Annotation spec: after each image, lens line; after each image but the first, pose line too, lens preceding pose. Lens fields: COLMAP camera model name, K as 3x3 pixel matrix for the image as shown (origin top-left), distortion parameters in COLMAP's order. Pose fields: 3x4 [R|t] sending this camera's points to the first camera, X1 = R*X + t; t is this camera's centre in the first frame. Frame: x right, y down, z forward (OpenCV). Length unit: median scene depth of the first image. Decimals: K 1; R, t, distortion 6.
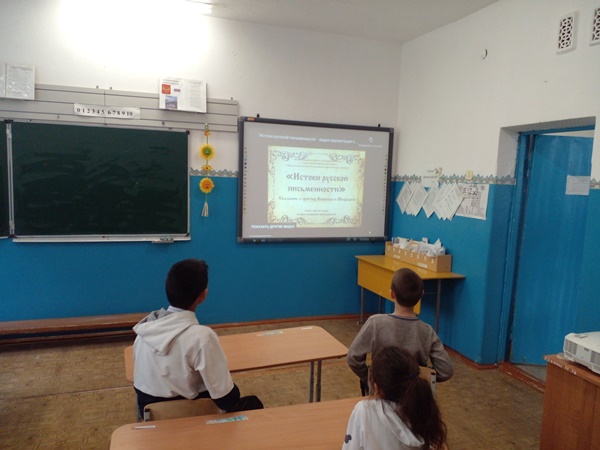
lens RADIAL K [[472.0, 0, 300.3], [0, 472.0, 242.0], [0, 0, 1]] dist [0.076843, -0.096790]
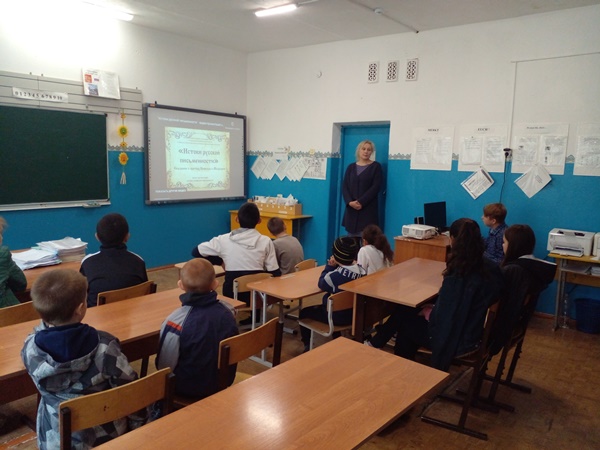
lens RADIAL K [[472.0, 0, 300.3], [0, 472.0, 242.0], [0, 0, 1]] dist [0.076843, -0.096790]
pose [[0.861295, -0.094845, 0.499174, -0.434800], [0.064391, 0.994877, 0.077928, 0.028678], [-0.504008, -0.034976, 0.862991, -0.305774]]
